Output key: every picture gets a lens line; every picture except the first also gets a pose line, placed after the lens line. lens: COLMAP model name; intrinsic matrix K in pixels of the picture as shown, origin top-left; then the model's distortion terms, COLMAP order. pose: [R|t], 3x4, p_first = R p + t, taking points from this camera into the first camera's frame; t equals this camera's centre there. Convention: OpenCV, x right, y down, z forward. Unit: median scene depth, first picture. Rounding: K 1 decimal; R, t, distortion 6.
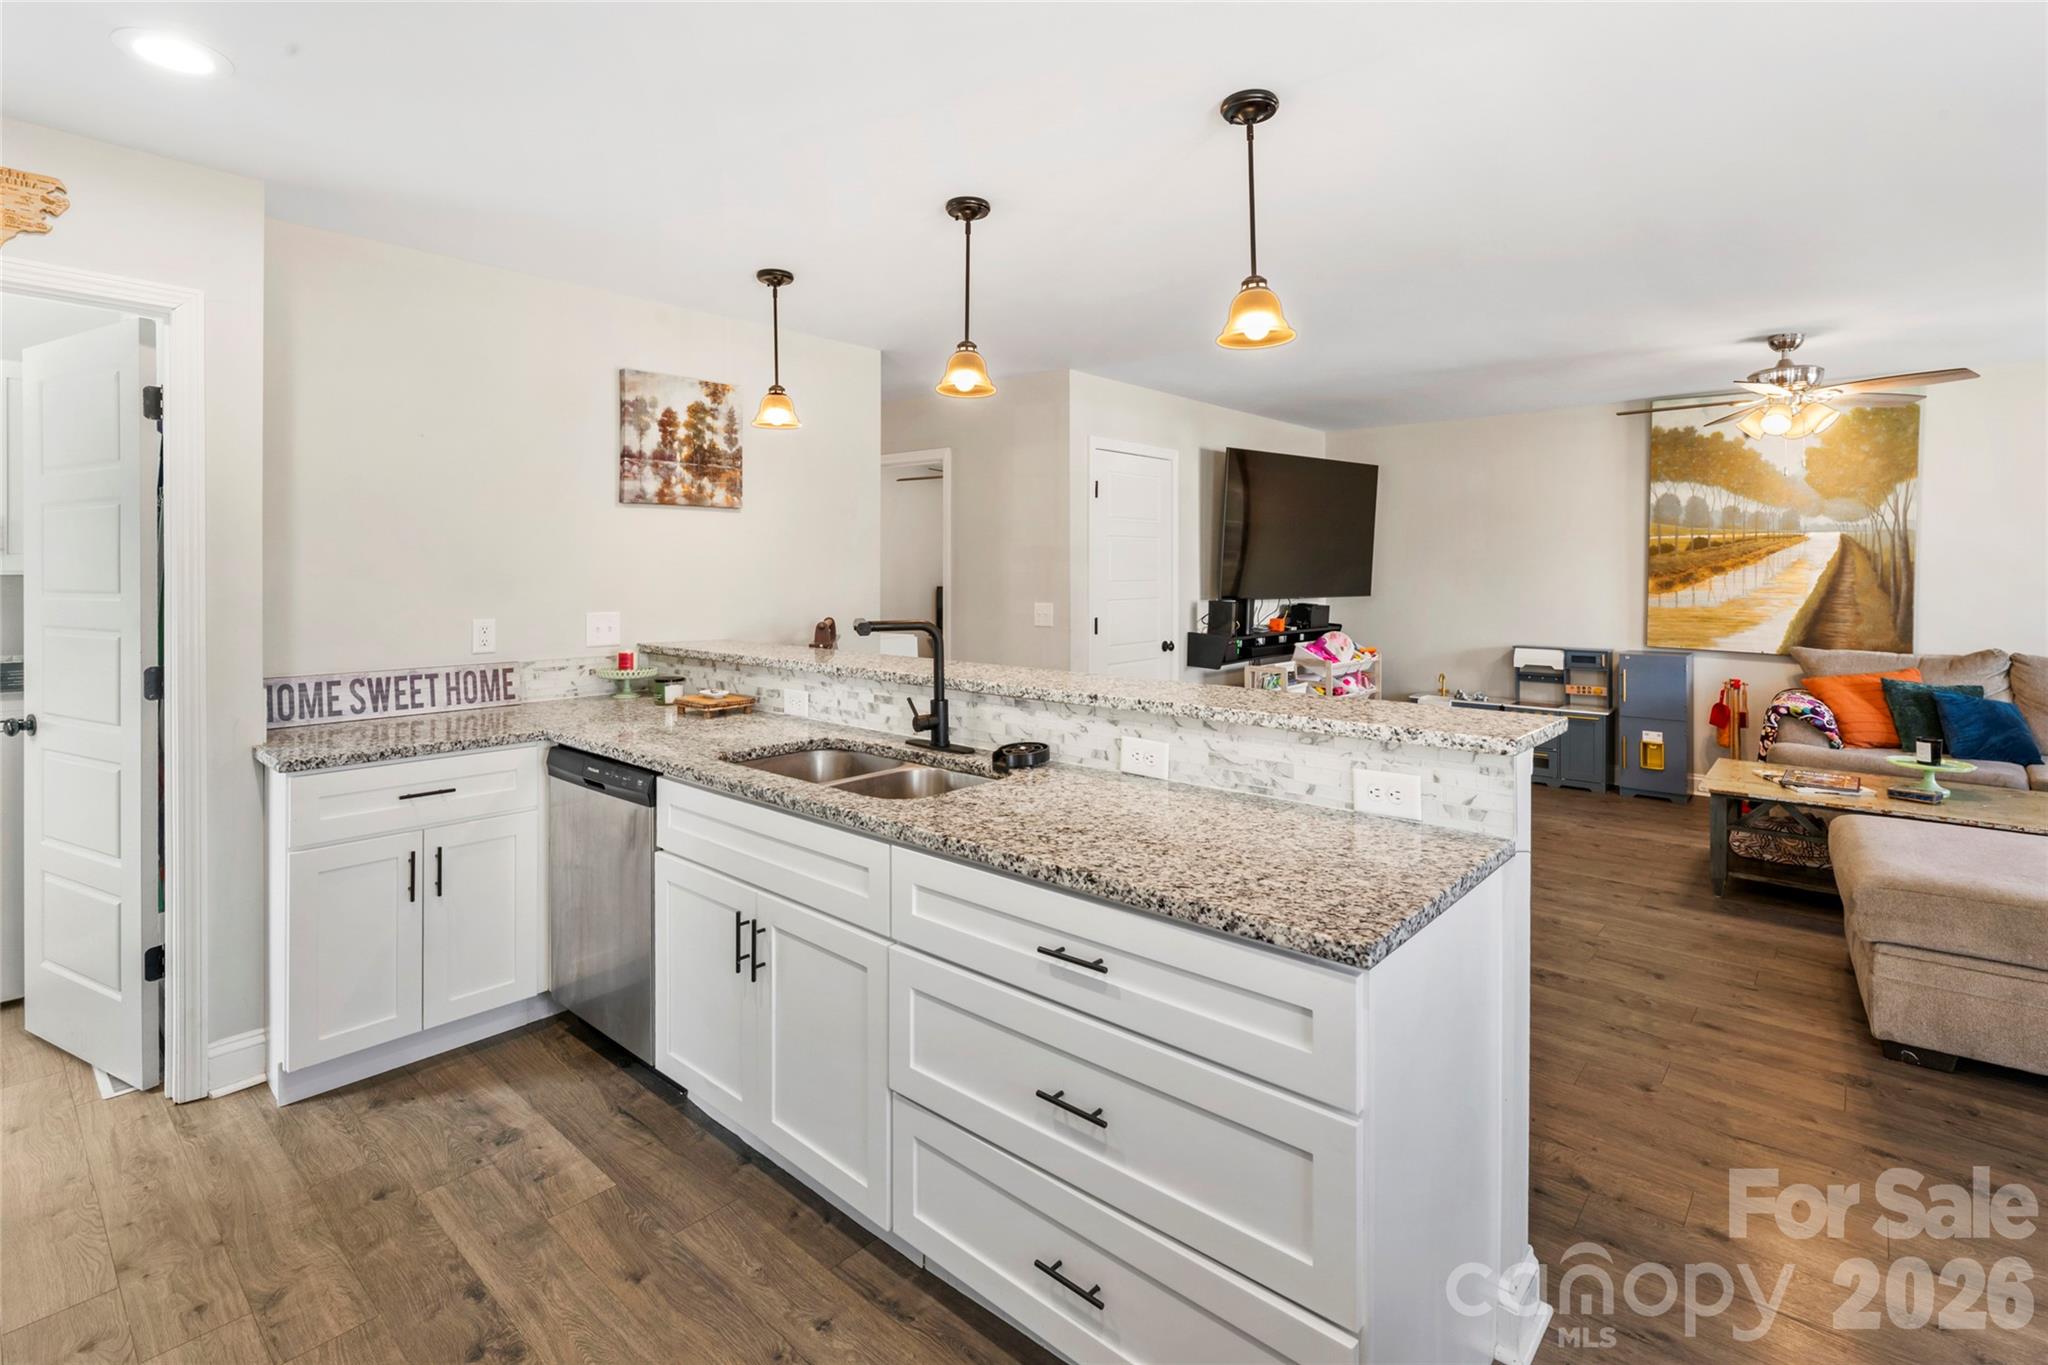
lens RADIAL K [[927.9, 0, 1055.9], [0, 927.9, 571.4], [0, 0, 1]] dist [-0.002936, 0.000444]
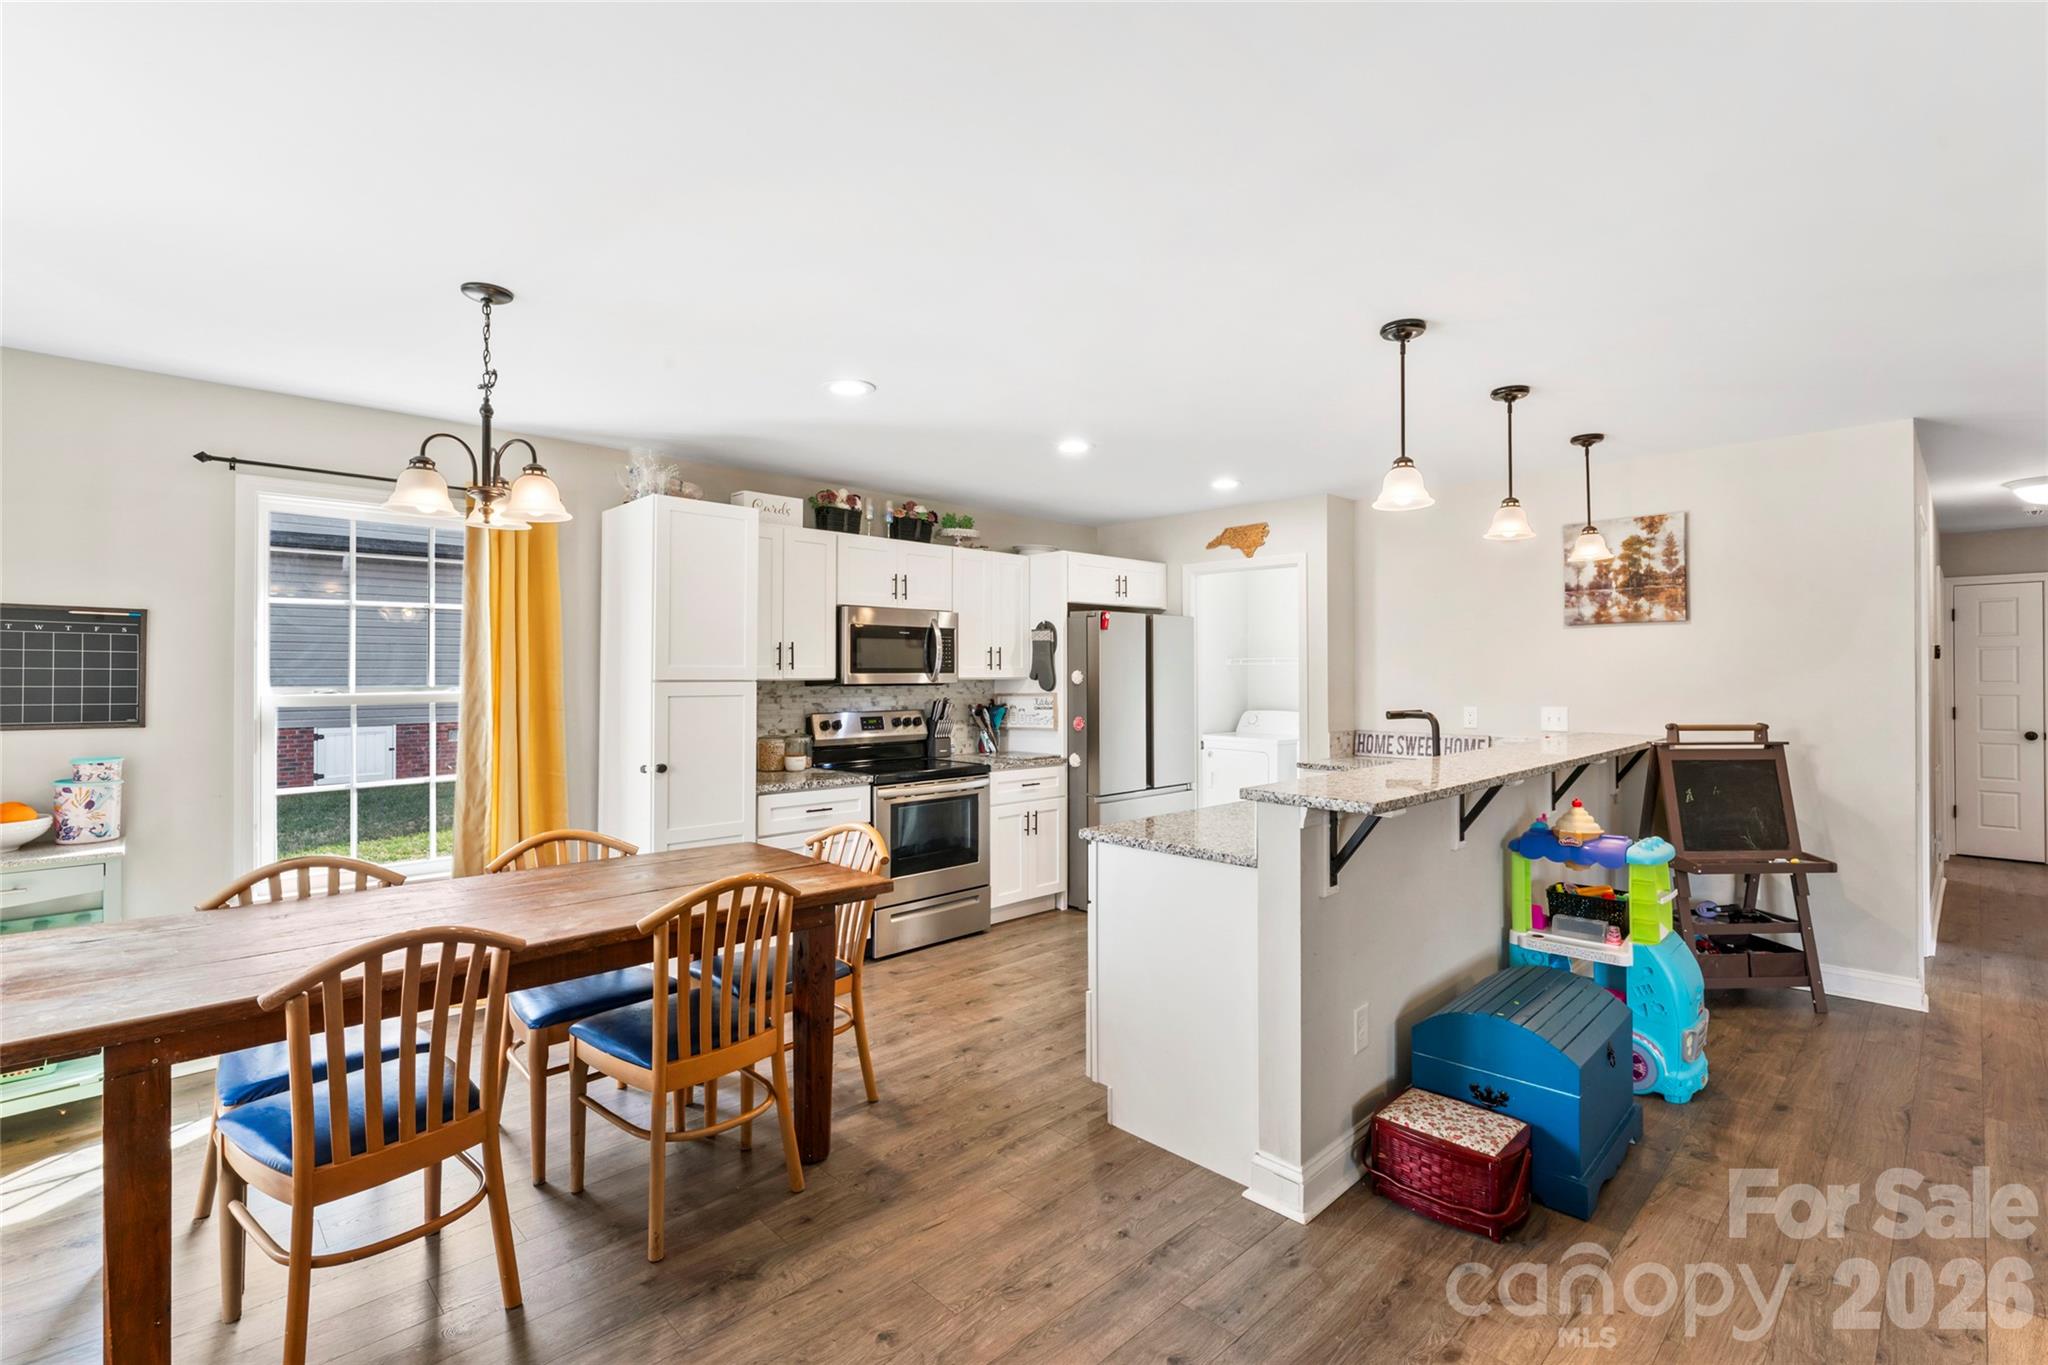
lens RADIAL K [[927.9, 0, 1023.6], [0, 927.9, 669.9], [0, 0, 1]] dist [-0.002936, 0.000444]
pose [[-0.075004, -0.004475, -0.997173, 0.637130], [0.004325, 0.999979, -0.004813, -0.004898], [0.997174, -0.004674, -0.074983, 0.219984]]
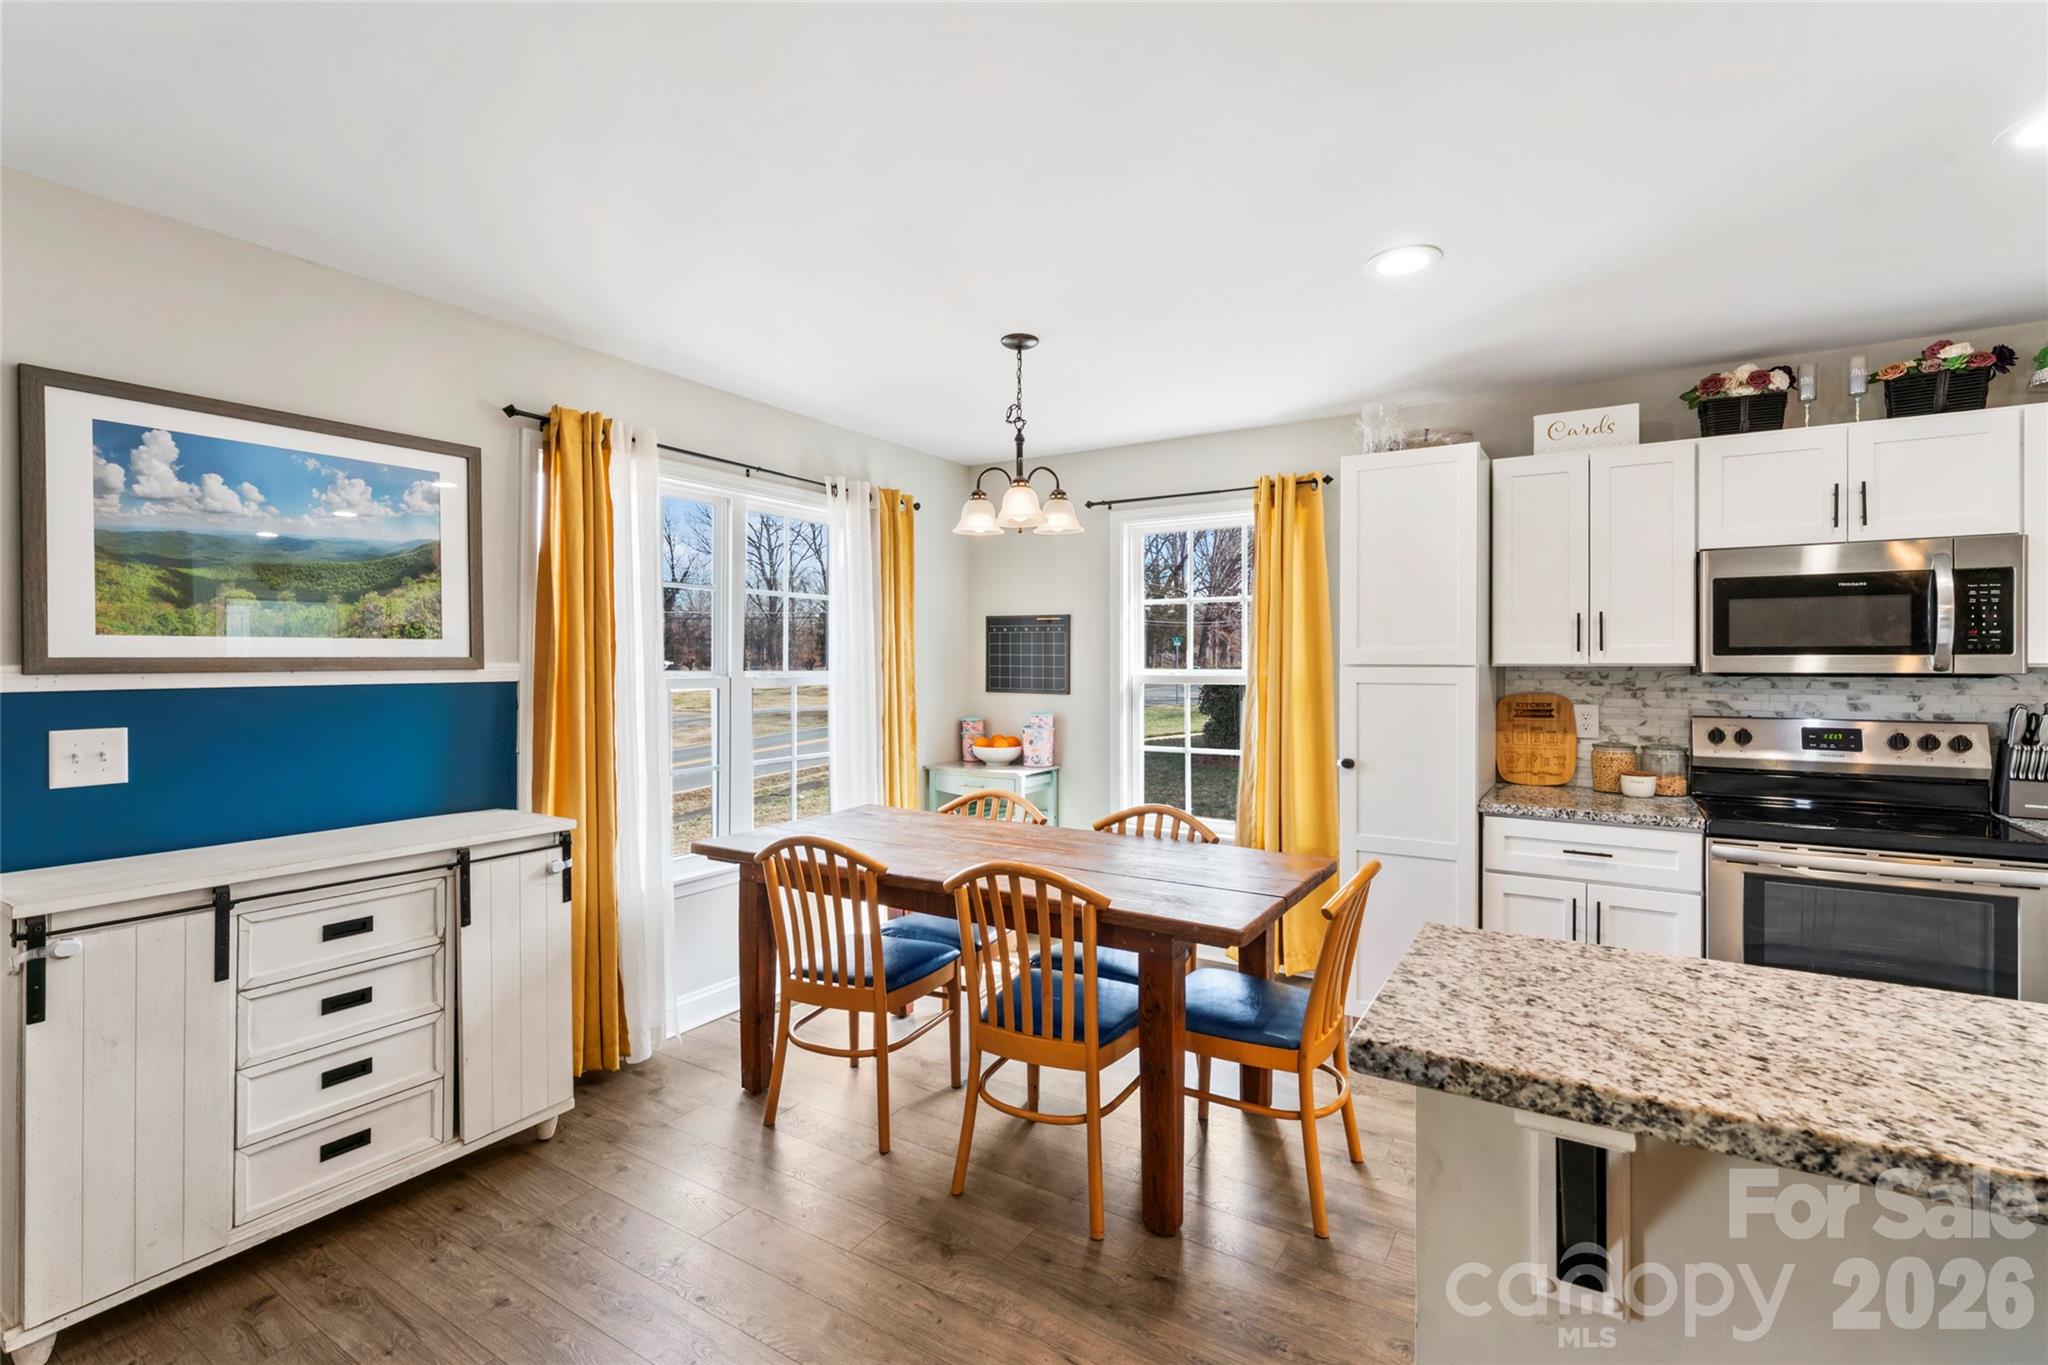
lens RADIAL K [[927.9, 0, 1017.1], [0, 927.9, 666.8], [0, 0, 1]] dist [-0.002936, 0.000444]
pose [[-0.986992, 0.003037, -0.160740, 0.261214], [0.002521, 0.999991, 0.003416, -0.002802], [0.160749, 0.002967, -0.986991, 0.488311]]
